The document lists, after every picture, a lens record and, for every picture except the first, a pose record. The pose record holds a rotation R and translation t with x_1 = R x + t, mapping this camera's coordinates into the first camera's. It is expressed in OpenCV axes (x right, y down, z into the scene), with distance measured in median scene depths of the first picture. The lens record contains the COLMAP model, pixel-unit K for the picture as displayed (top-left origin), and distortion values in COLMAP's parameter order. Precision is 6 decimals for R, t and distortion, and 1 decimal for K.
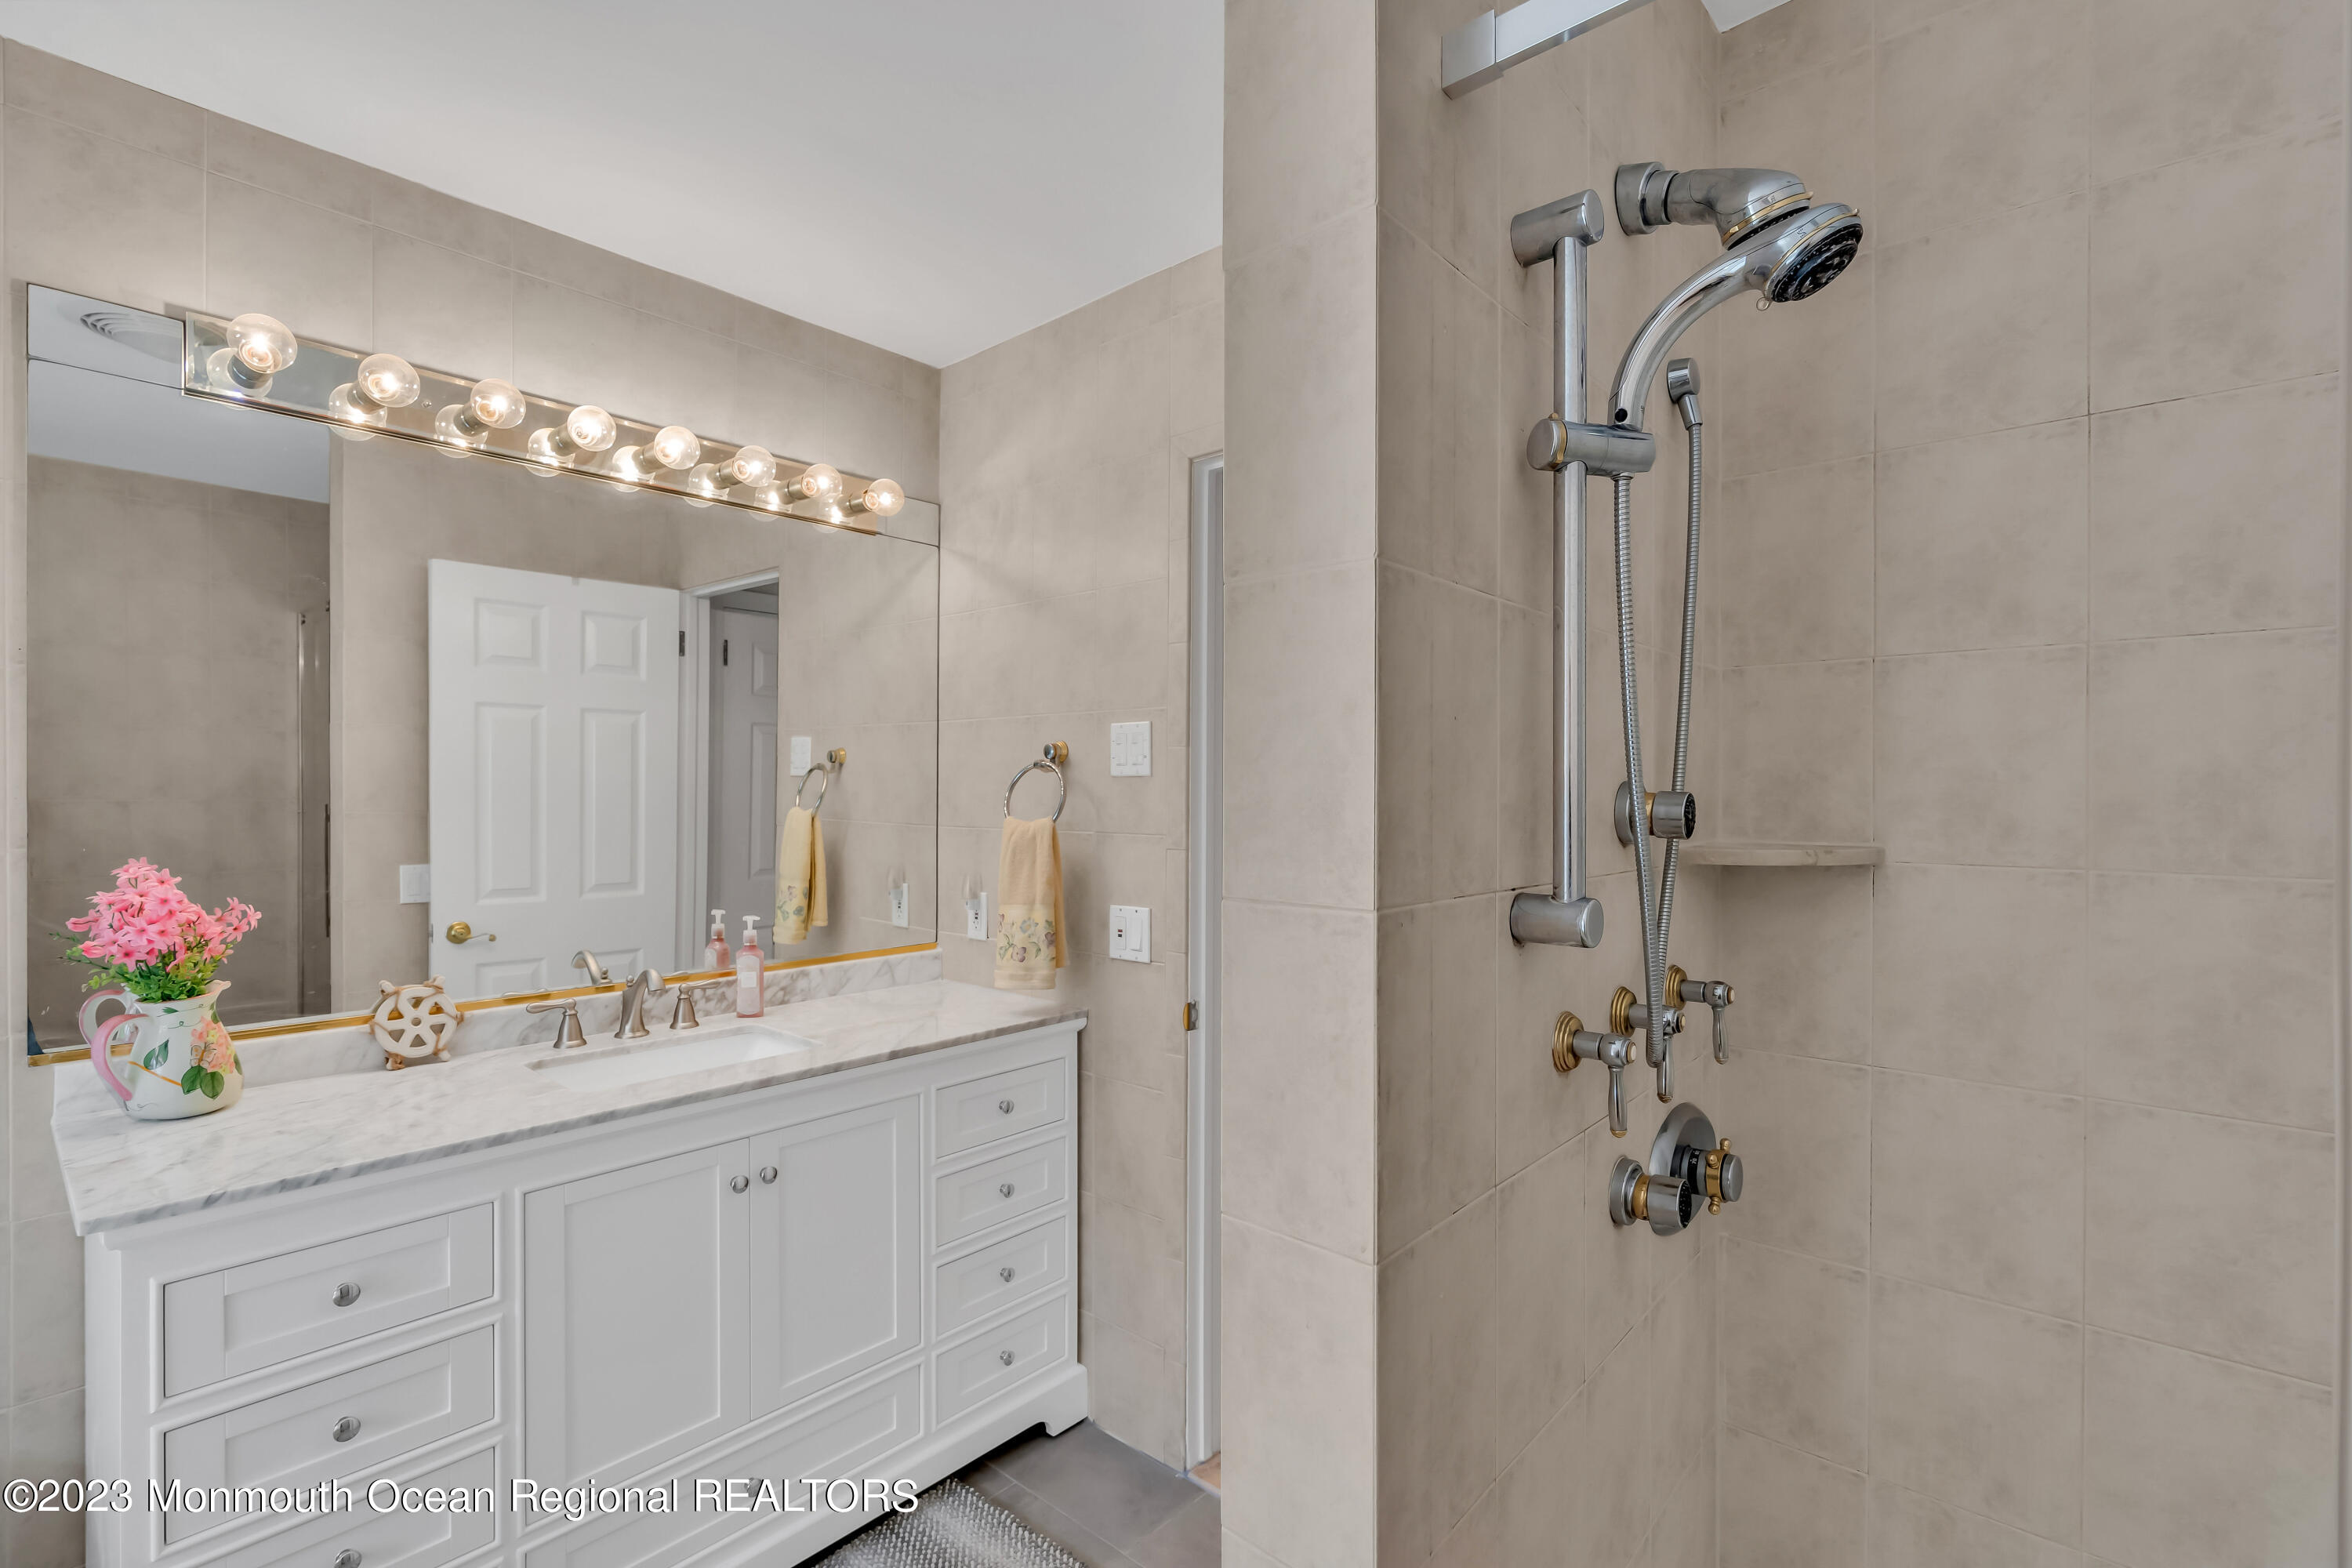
lens RADIAL K [[1077.4, 0, 1180.1], [0, 1077.4, 781.6], [0, 0, 1]] dist [-0.002703, 0.000422]
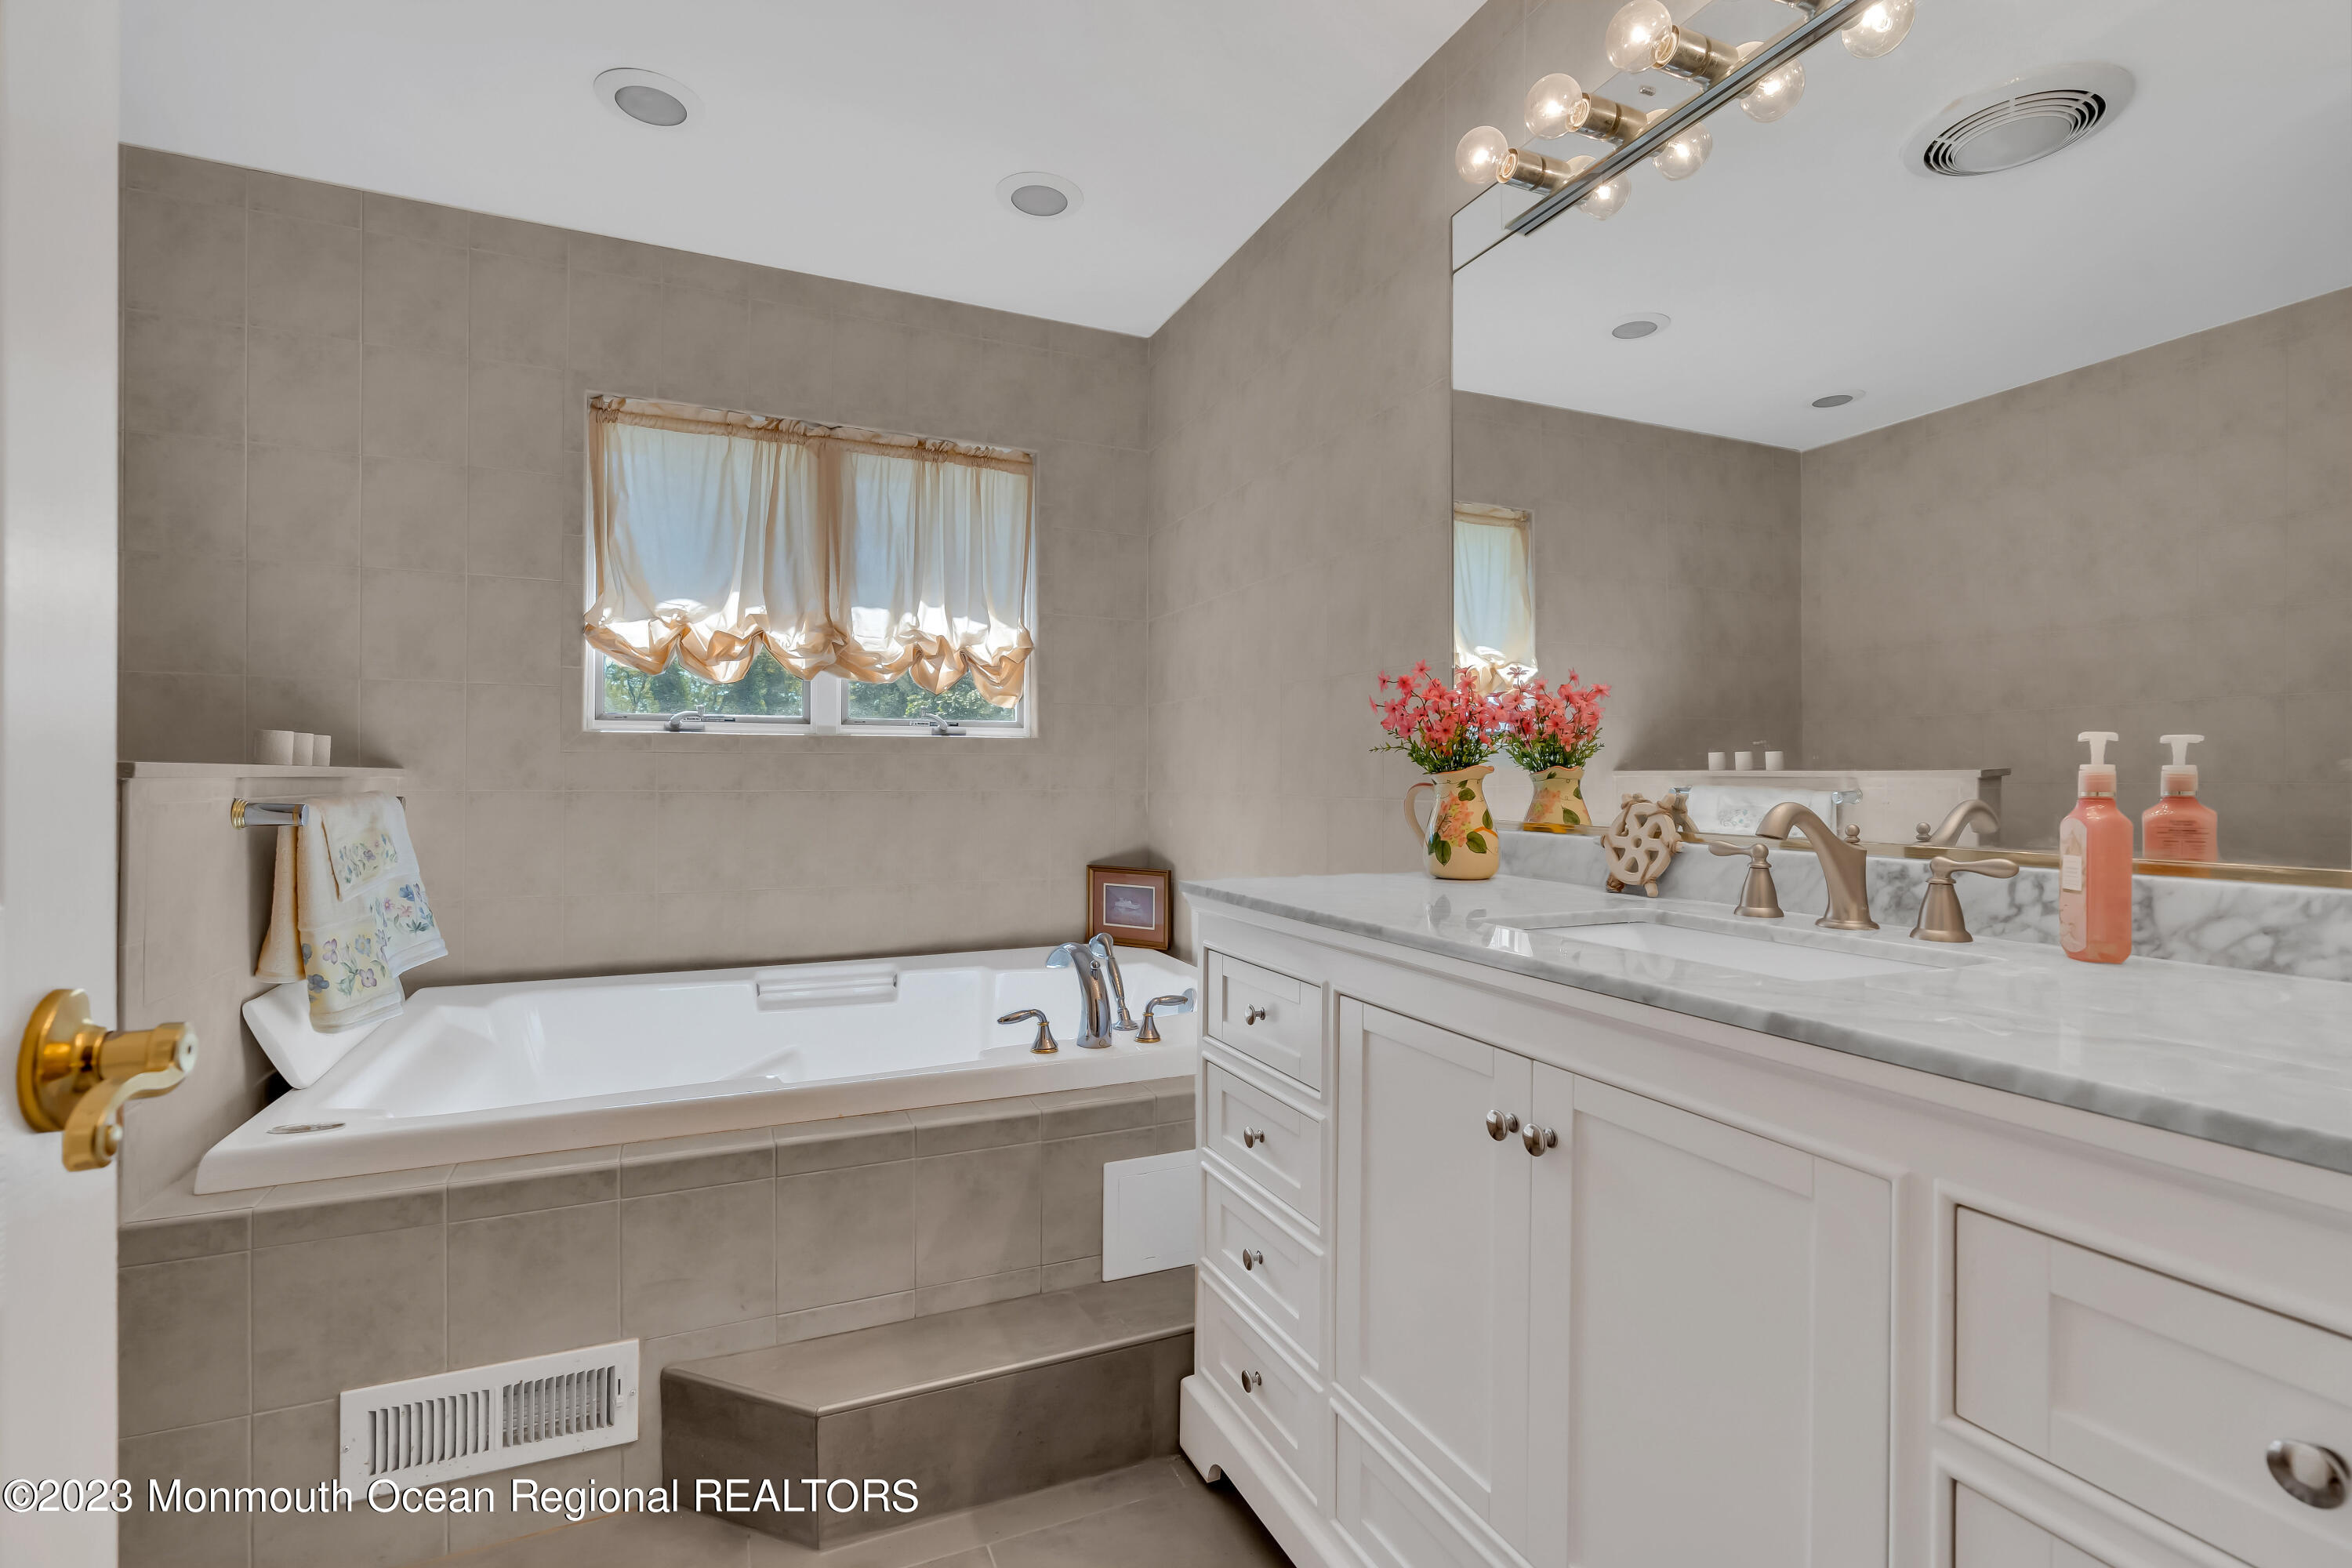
lens RADIAL K [[1077.4, 0, 1184.3], [0, 1077.4, 774.7], [0, 0, 1]] dist [-0.002703, 0.000422]
pose [[-0.426223, -0.009225, -0.904571, 0.182785], [-0.001094, 0.999953, -0.009682, 0.179251], [0.904617, -0.003137, -0.426213, 1.034977]]
